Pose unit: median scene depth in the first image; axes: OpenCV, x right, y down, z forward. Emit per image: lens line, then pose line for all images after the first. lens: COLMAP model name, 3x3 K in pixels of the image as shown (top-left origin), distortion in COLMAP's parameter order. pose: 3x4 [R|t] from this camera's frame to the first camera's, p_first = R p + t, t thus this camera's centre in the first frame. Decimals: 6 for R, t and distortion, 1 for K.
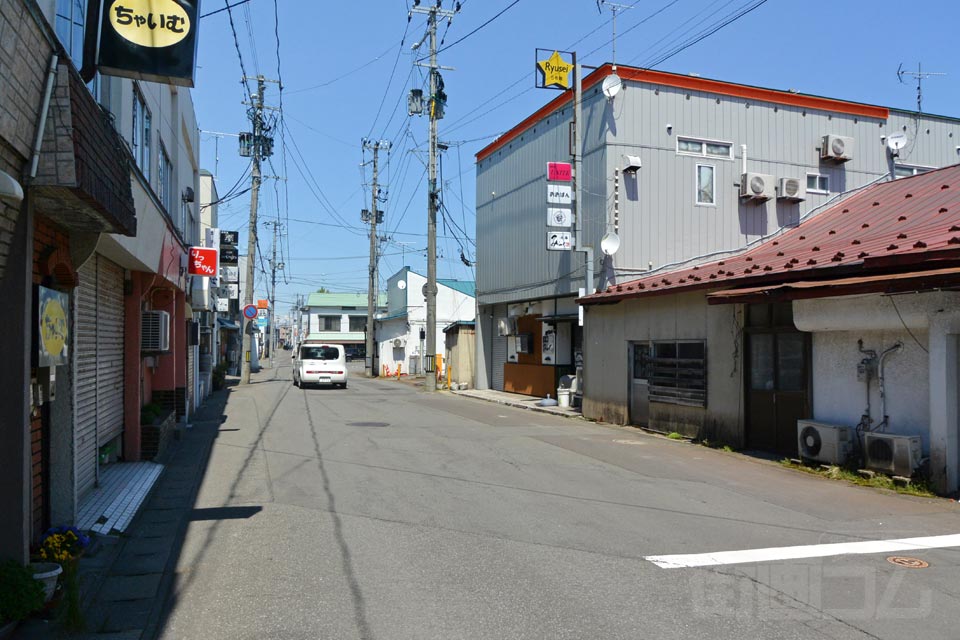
lens RADIAL K [[724.5, 0, 479.5], [0, 724.5, 326.8], [0, 0, 1]] dist [0.000211, -0.011058]
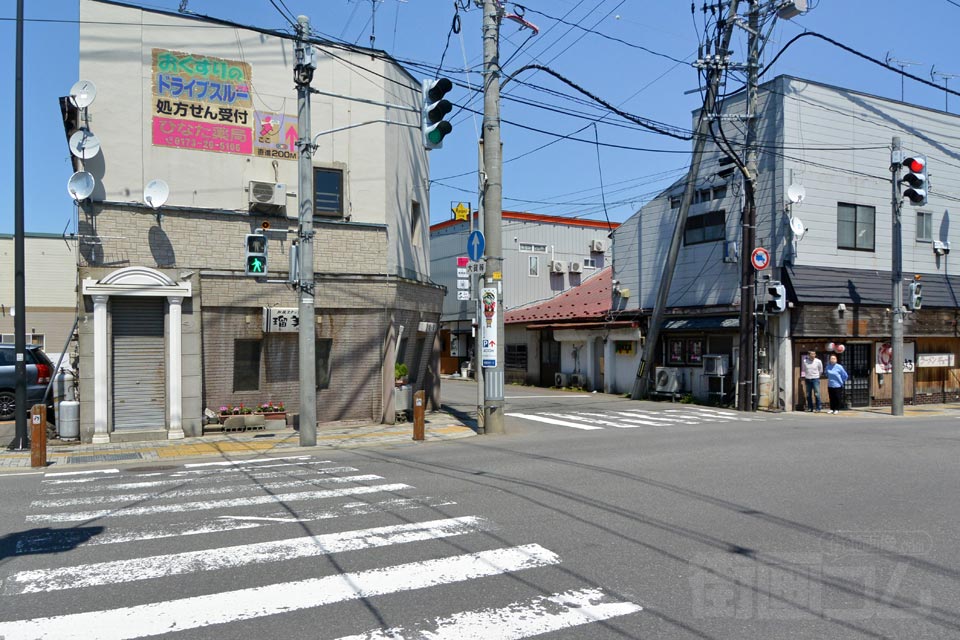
lens RADIAL K [[724.5, 0, 479.5], [0, 724.5, 326.8], [0, 0, 1]] dist [0.000211, -0.011058]
pose [[0.984479, -0.002705, 0.175479, -0.195748], [0.002626, 0.999996, 0.000683, -0.030102], [-0.175481, -0.000212, 0.984483, -0.986016]]
